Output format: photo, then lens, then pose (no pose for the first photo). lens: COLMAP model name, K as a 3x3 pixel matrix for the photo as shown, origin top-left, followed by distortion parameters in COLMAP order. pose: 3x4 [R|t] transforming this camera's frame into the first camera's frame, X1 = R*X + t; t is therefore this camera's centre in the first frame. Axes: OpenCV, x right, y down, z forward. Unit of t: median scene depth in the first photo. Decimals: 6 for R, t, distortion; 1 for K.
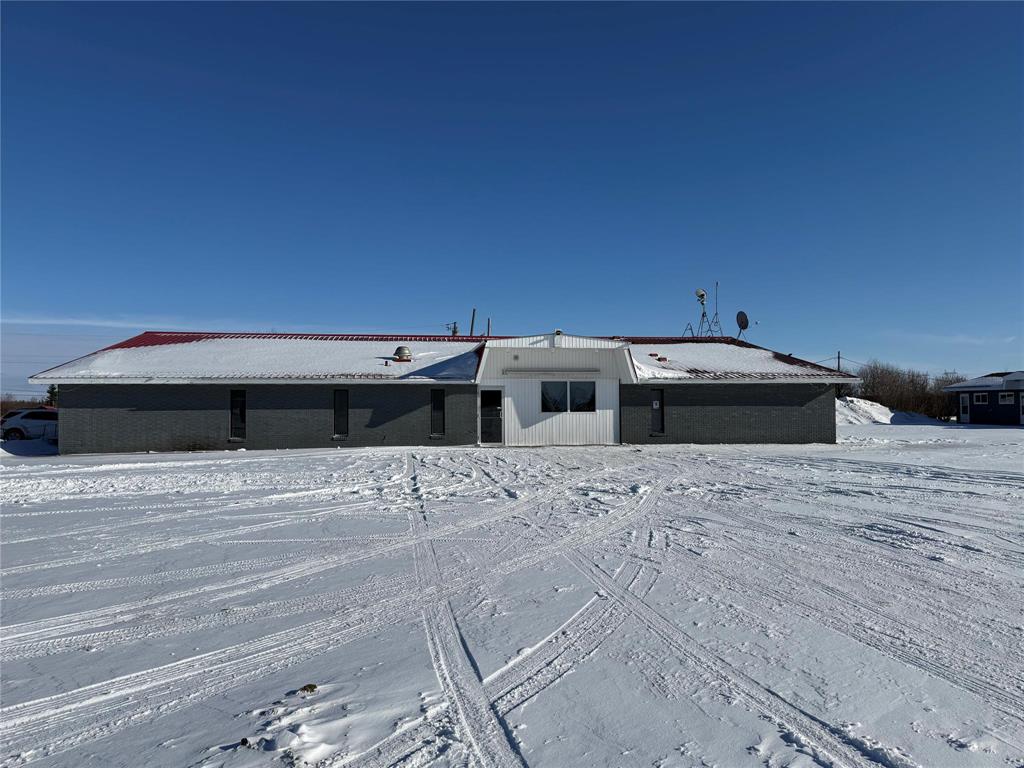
lens RADIAL K [[704.2, 0, 512.0], [0, 704.2, 384.0], [0, 0, 1]] dist [0.097156, -0.126050]
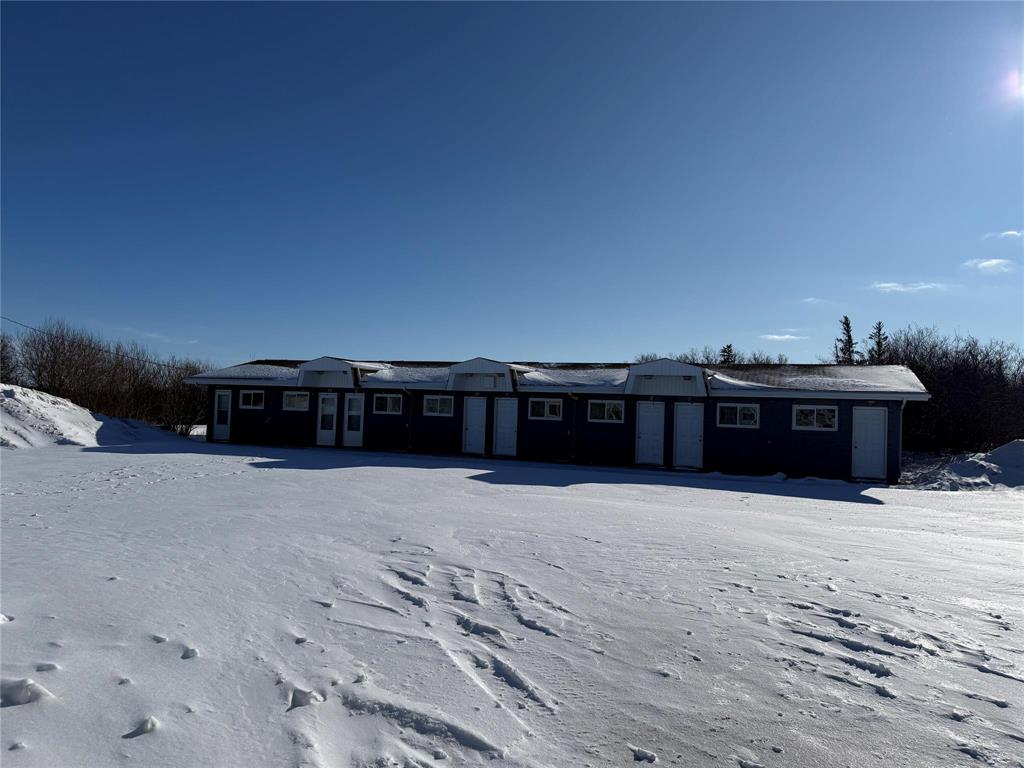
lens RADIAL K [[704.2, 0, 512.0], [0, 704.2, 384.0], [0, 0, 1]] dist [0.097156, -0.126050]
pose [[0.485386, 0.058288, 0.872355, 0.489871], [-0.066933, 0.997324, -0.029396, 0.021530], [-0.871734, -0.044121, 0.487989, 1.053762]]
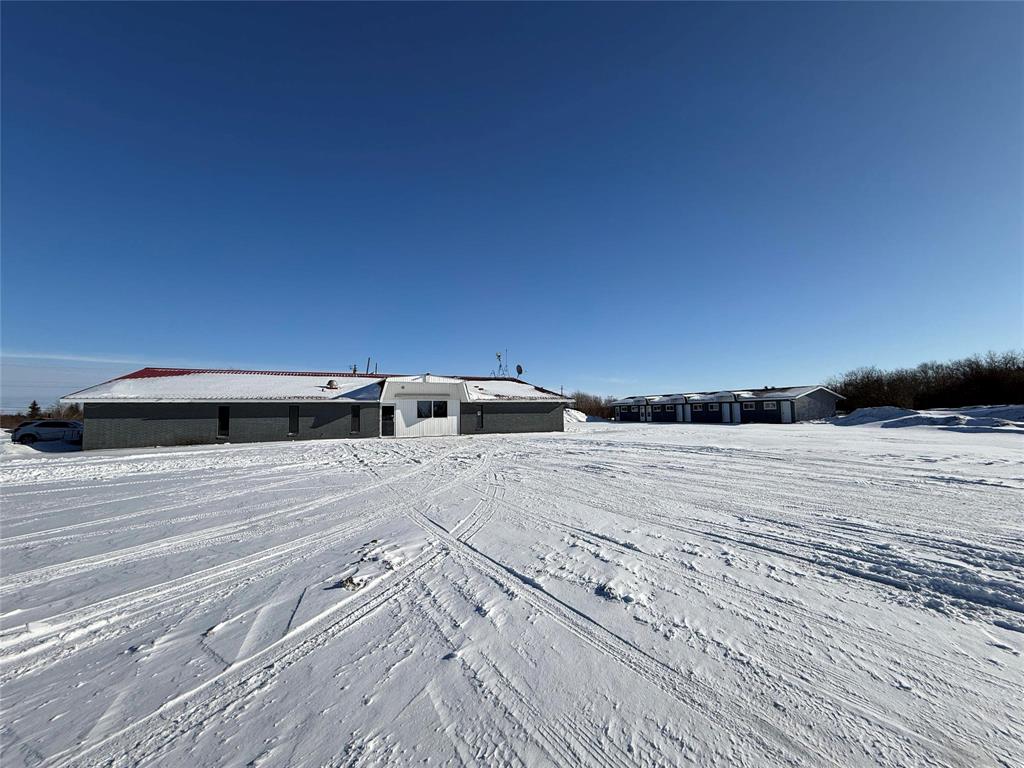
lens RADIAL K [[404.2, 0, 512.0], [0, 404.2, 384.0], [0, 0, 1]] dist [0.000145, -0.000277]
pose [[0.951978, 0.014089, 0.305841, -0.044437], [-0.000632, 0.999029, -0.044056, -0.001584], [-0.306165, 0.041747, 0.951063, -0.057795]]
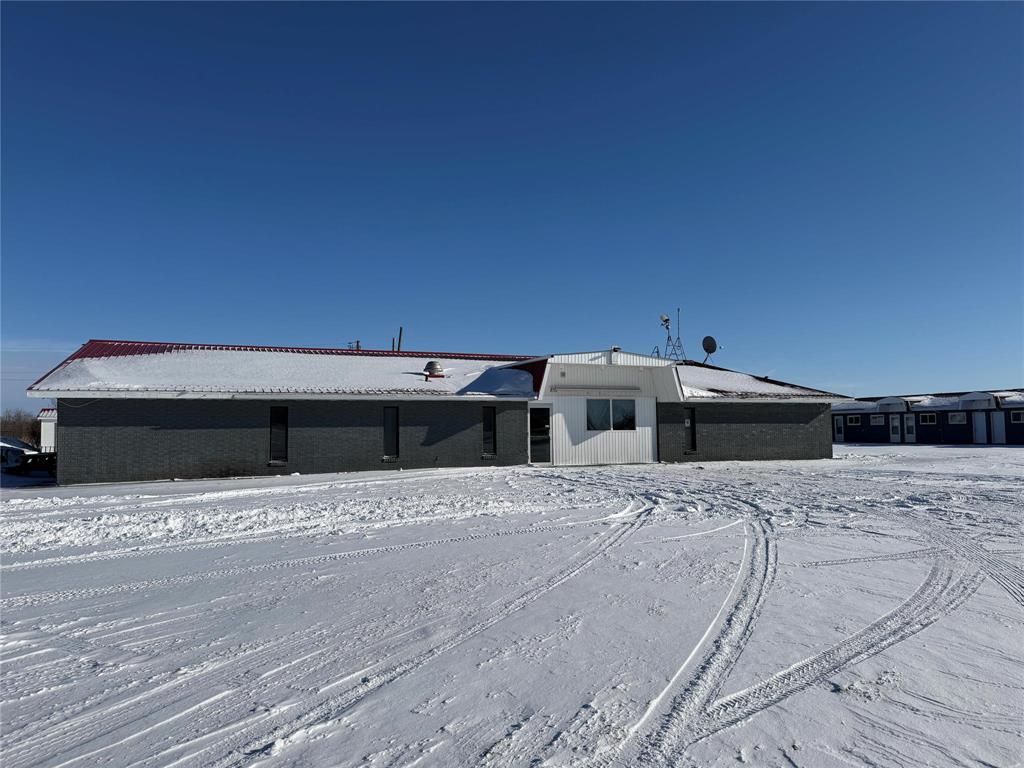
lens RADIAL K [[704.2, 0, 512.0], [0, 704.2, 384.0], [0, 0, 1]] dist [0.097156, -0.126050]
pose [[0.968557, 0.011234, 0.248537, -0.304152], [-0.002086, 0.999312, -0.037039, 0.011938], [-0.248782, 0.035356, 0.967914, 0.073600]]
